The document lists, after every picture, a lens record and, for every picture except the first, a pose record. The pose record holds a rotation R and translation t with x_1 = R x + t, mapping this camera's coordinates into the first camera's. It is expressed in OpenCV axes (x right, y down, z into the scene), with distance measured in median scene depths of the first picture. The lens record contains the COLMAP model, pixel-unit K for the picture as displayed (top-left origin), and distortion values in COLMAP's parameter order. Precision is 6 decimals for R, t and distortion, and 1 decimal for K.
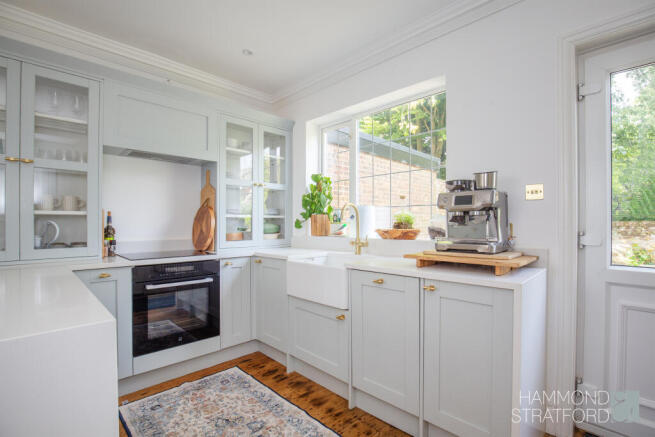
lens RADIAL K [[304.8, 0, 327.5], [0, 304.8, 218.5], [0, 0, 1]] dist [-0.016866, 0.000079]
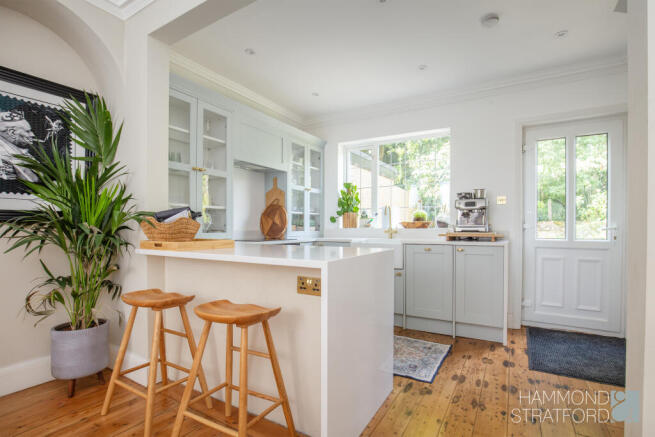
lens RADIAL K [[315.3, 0, 328.5], [0, 315.3, 221.8], [0, 0, 1]] dist [-0.000201, -0.000067]
pose [[0.968222, 0.006007, 0.250019, -0.592797], [-0.006672, 0.999976, 0.001809, 0.034084], [-0.250002, -0.003420, 0.968239, -0.436354]]
